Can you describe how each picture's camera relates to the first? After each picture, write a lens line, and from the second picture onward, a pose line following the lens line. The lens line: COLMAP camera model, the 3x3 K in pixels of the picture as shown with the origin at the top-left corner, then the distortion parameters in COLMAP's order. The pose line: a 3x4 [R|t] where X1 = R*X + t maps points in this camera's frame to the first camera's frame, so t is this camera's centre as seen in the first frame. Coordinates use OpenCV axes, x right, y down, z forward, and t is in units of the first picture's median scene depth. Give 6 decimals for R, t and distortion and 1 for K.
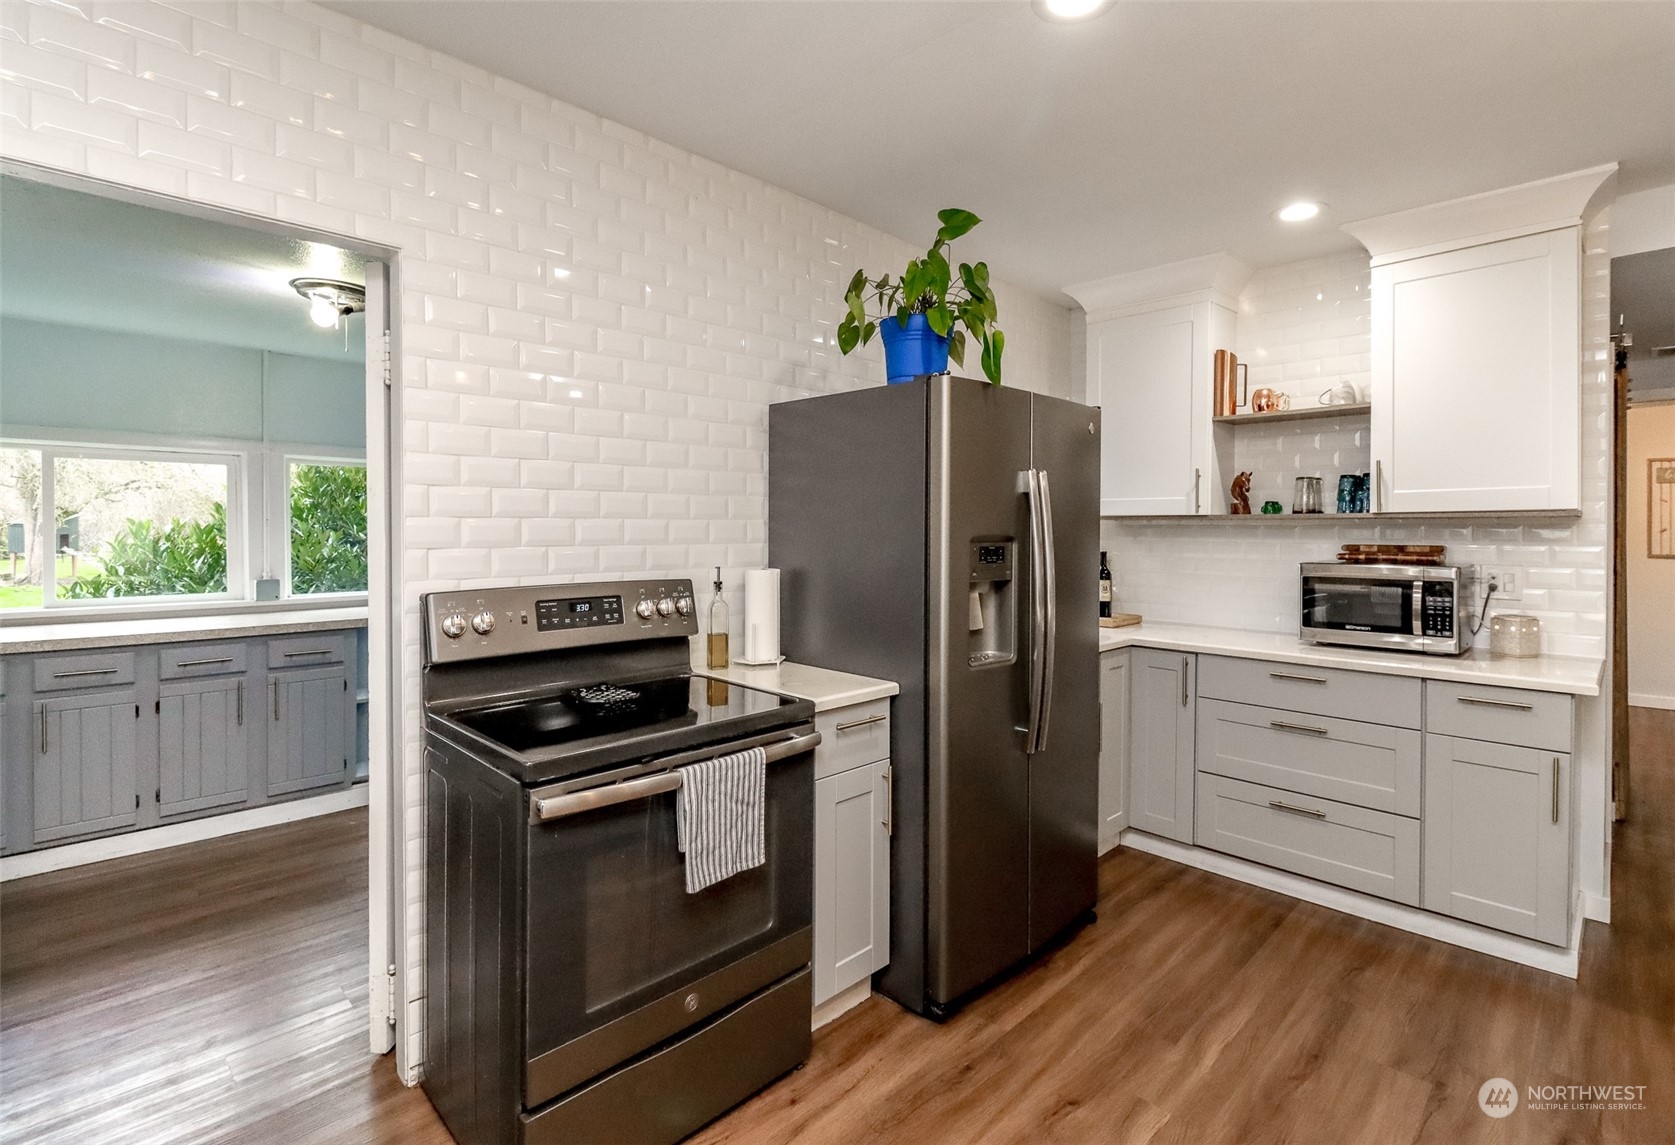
lens RADIAL K [[787.9, 0, 920.4], [0, 787.9, 536.7], [0, 0, 1]] dist [0.007777, -0.006933]
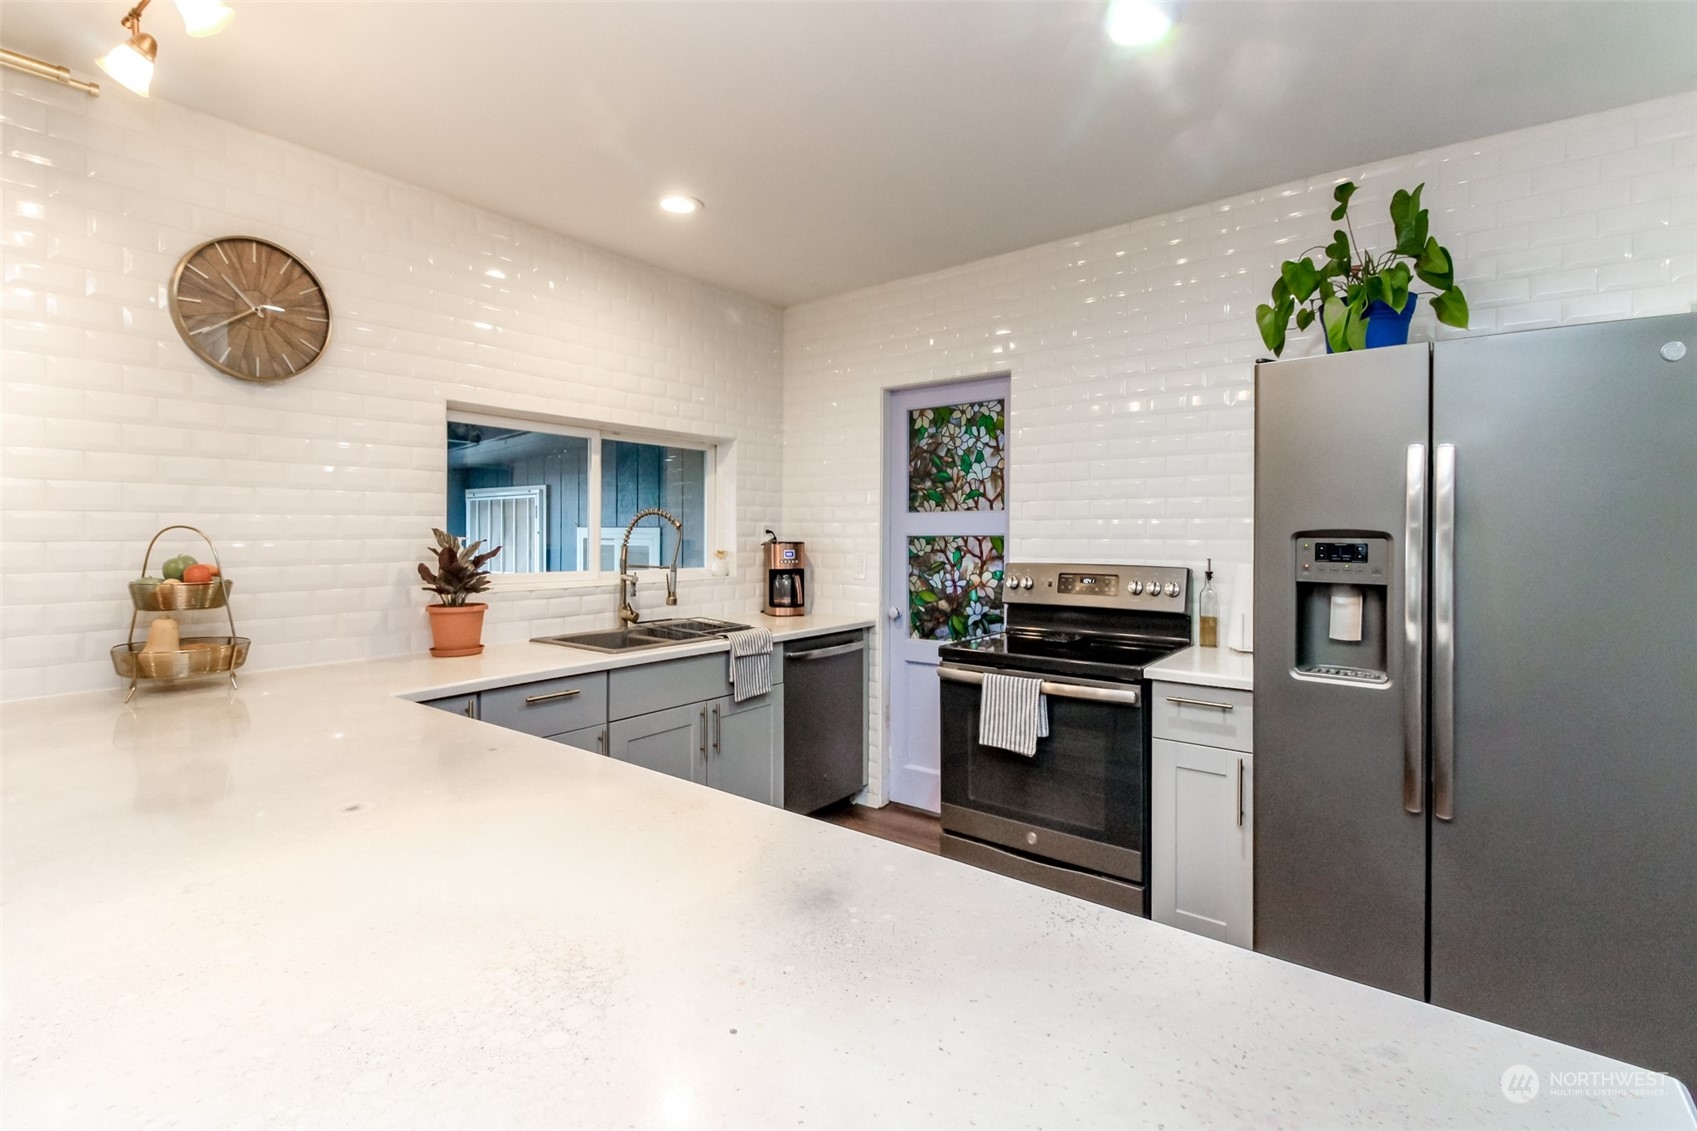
lens RADIAL K [[799.1, 0, 812.6], [0, 799.1, 532.3], [0, 0, 1]] dist [0.016170, -0.011239]
pose [[0.069899, 0.000523, -0.997554, 0.694291], [-0.012891, 0.999917, -0.000379, 0.004886], [0.997471, 0.012886, 0.069900, 0.263448]]
